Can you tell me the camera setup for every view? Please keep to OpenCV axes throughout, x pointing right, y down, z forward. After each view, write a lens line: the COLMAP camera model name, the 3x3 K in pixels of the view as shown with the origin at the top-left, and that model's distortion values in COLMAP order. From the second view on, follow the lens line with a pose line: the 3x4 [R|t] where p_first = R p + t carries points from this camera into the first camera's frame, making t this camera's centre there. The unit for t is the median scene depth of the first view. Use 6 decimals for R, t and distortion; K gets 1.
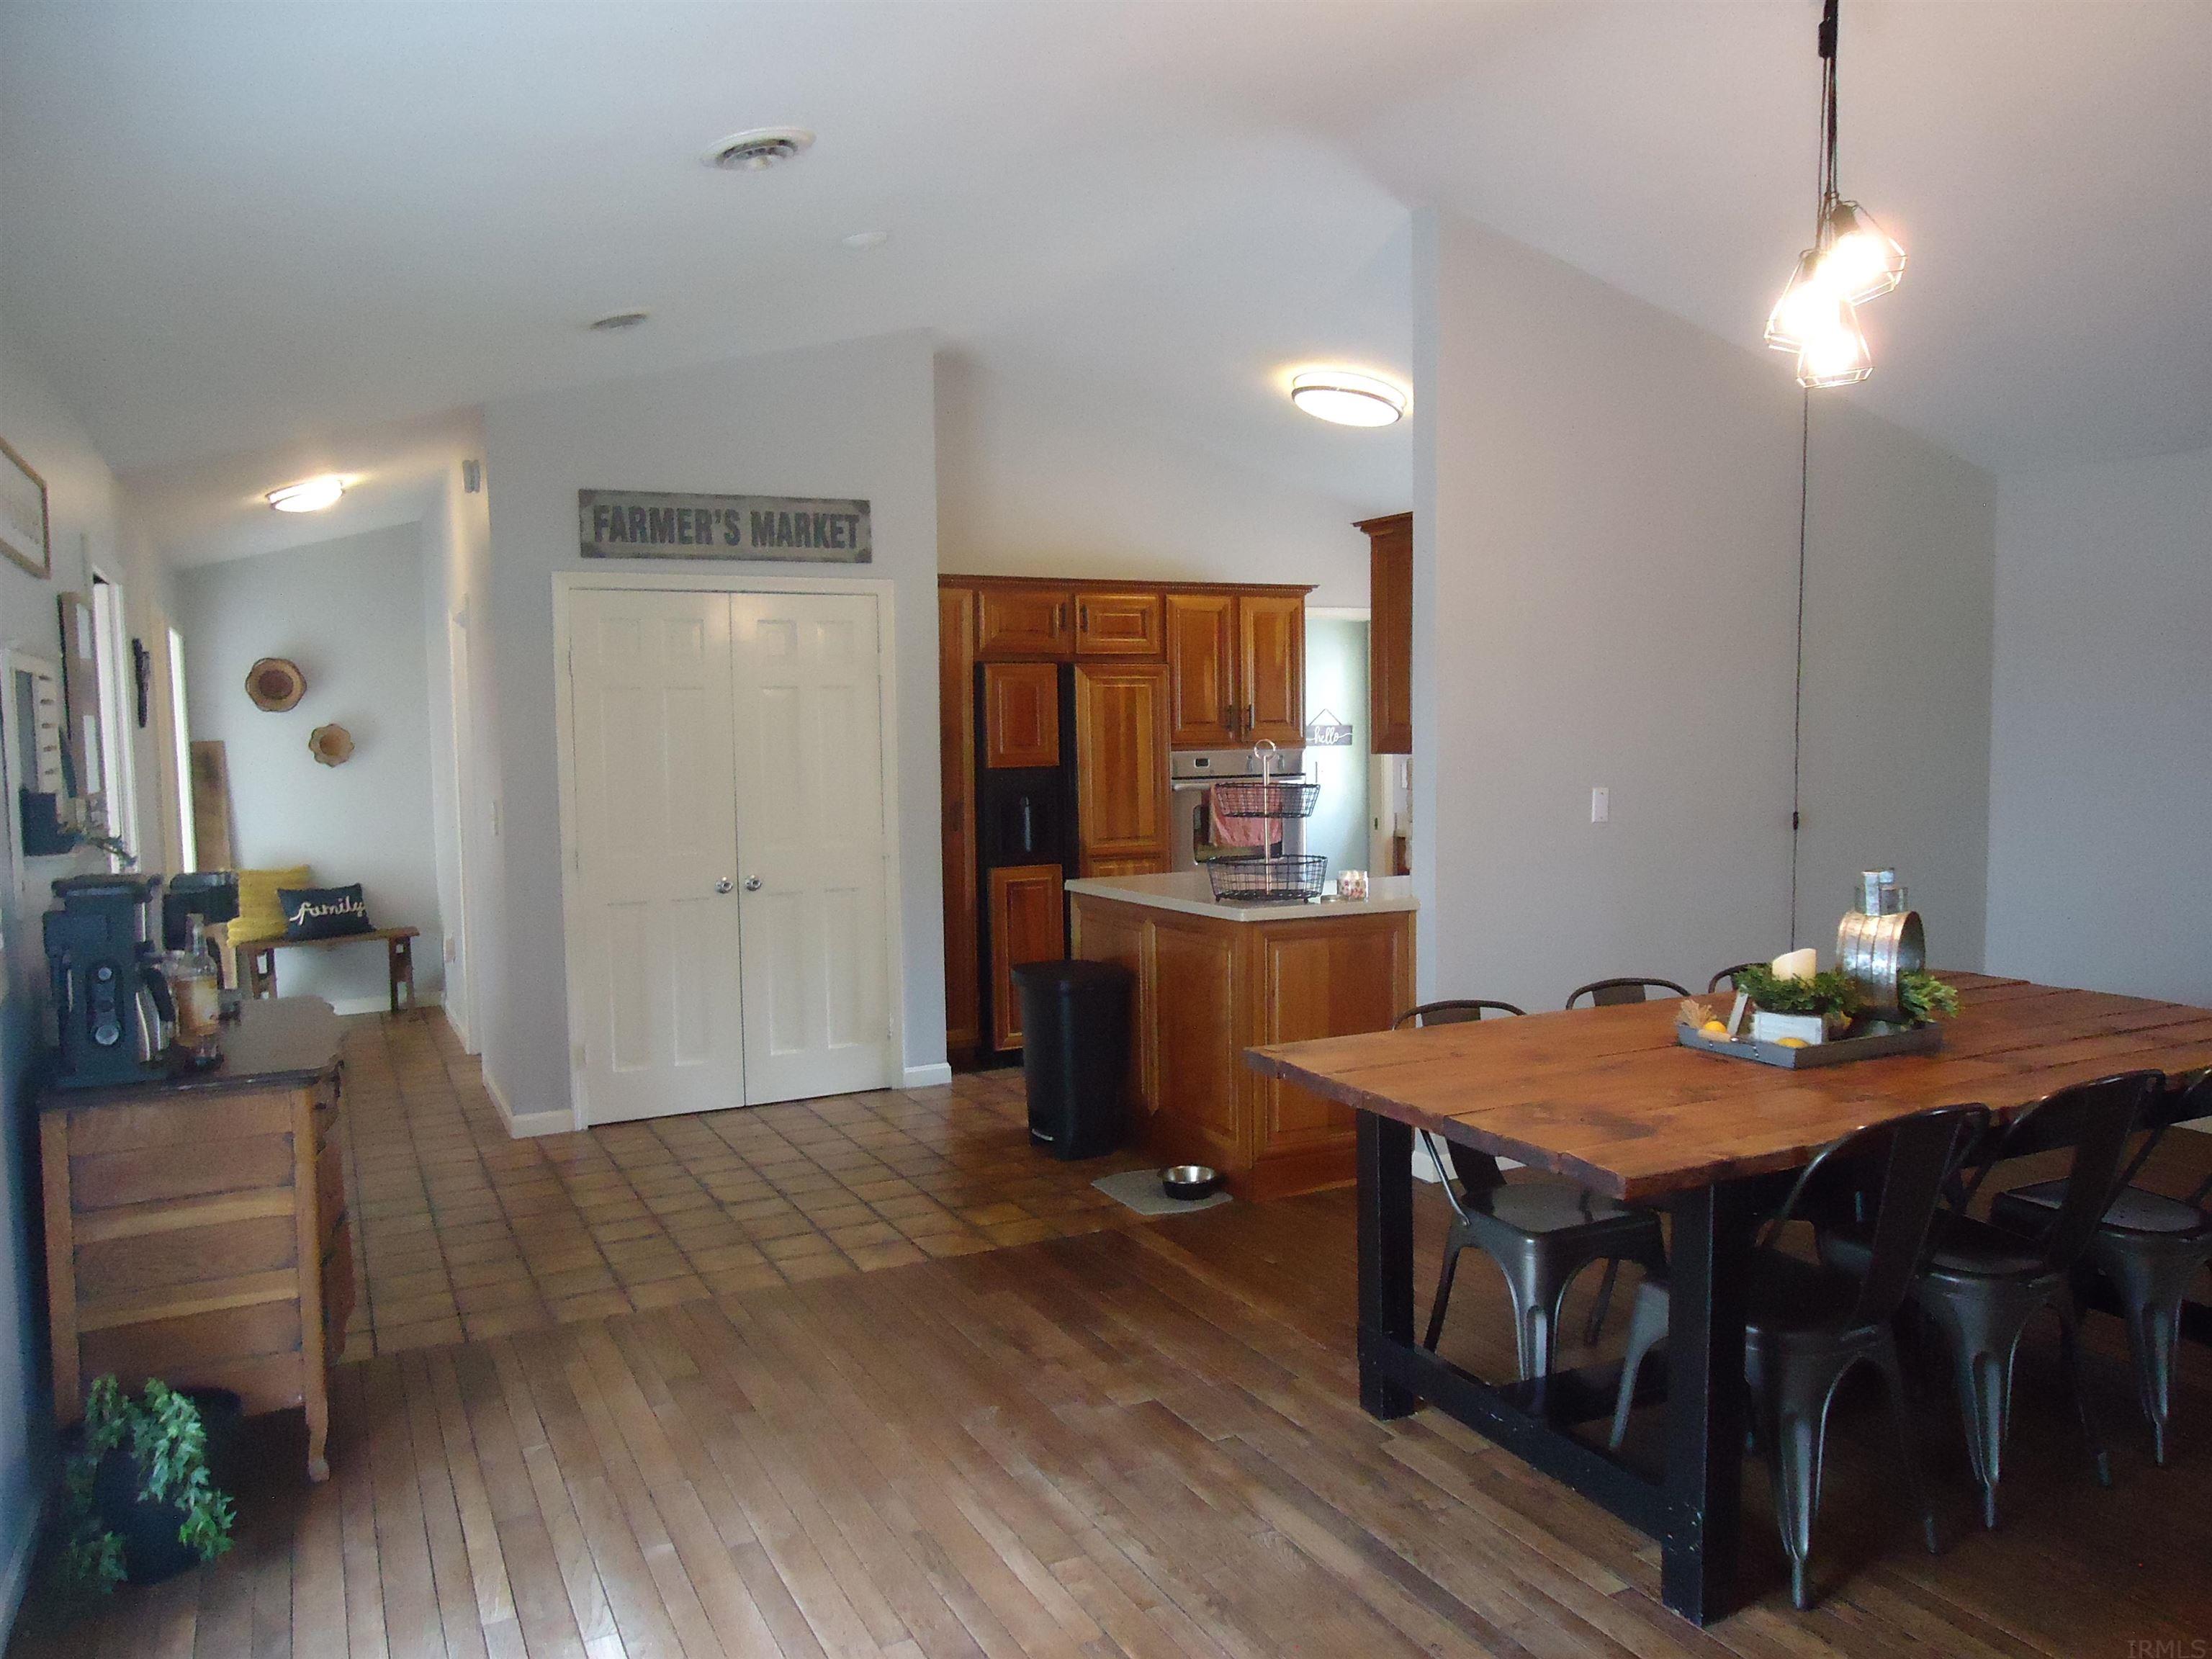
lens RADIAL K [[1604.9, 0, 1099.9], [0, 1604.9, 833.2], [0, 0, 1]] dist [0.002647, 0.001802]
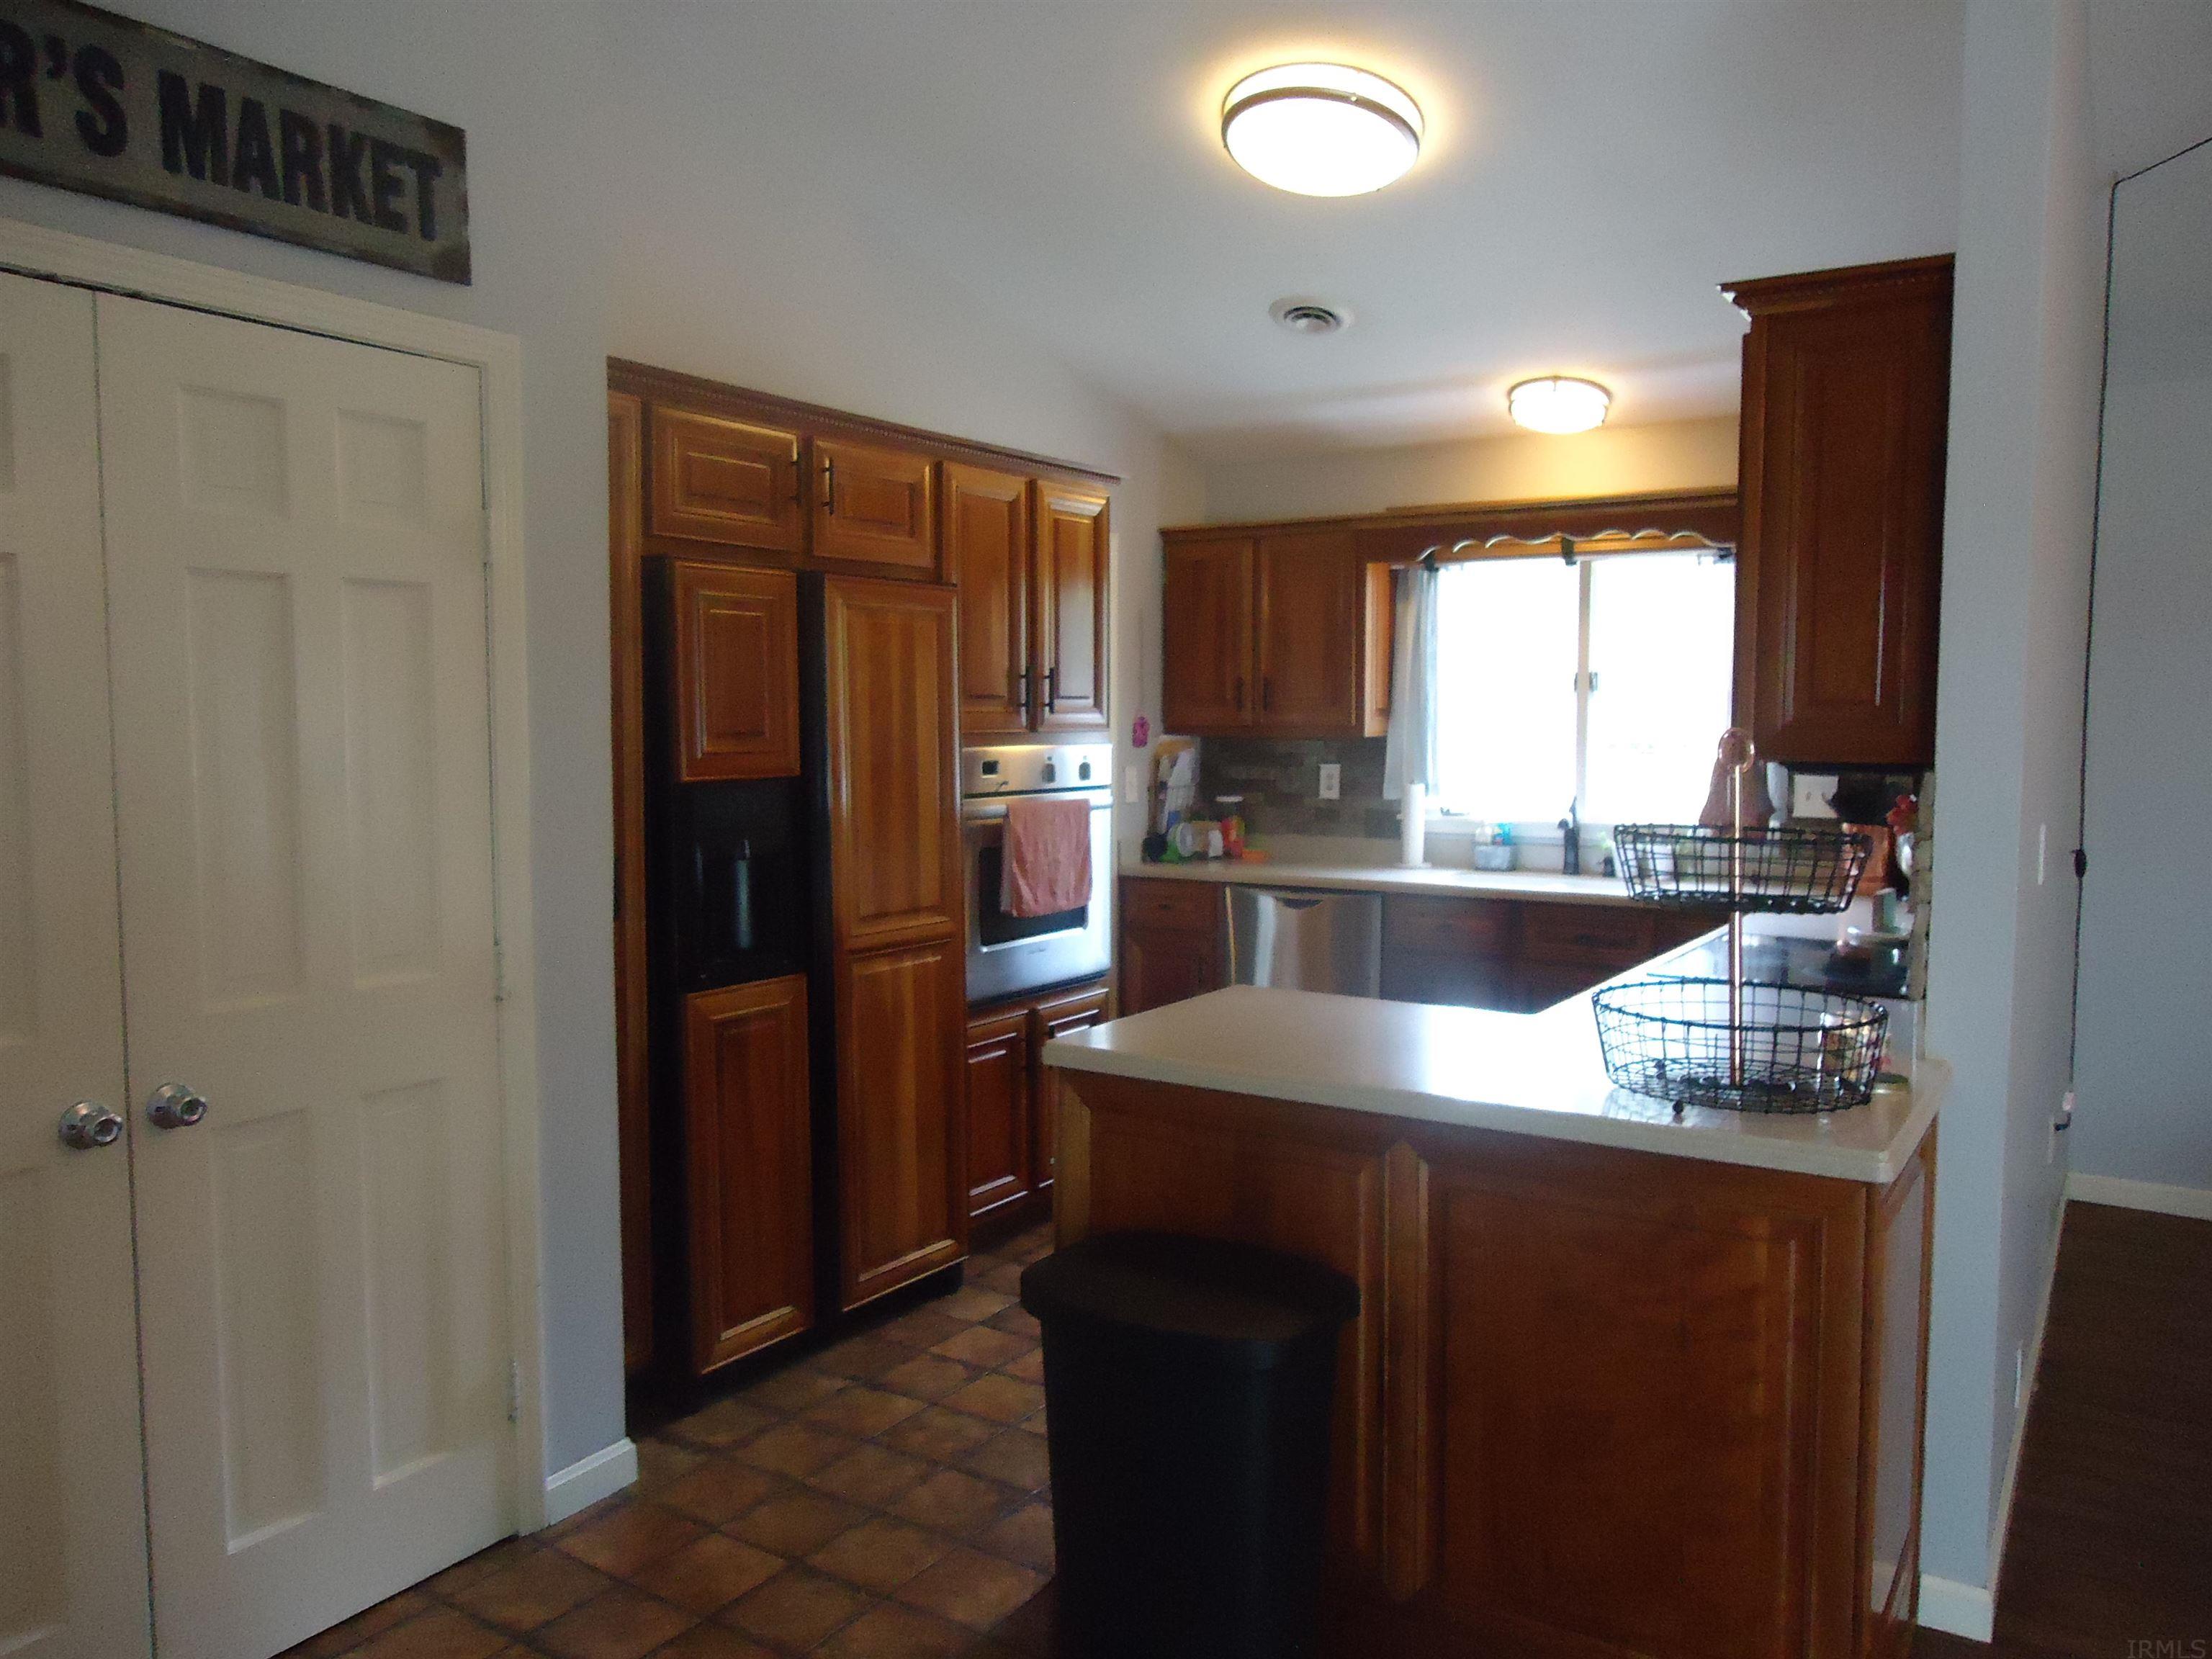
lens RADIAL K [[1604.9, 0, 1115.5], [0, 1604.9, 831.2], [0, 0, 1]] dist [0.002647, 0.001802]
pose [[0.865691, -0.021971, 0.500097, -0.209469], [0.019842, 0.999757, 0.009575, -0.030707], [-0.500186, 0.001634, 0.865916, 0.569862]]
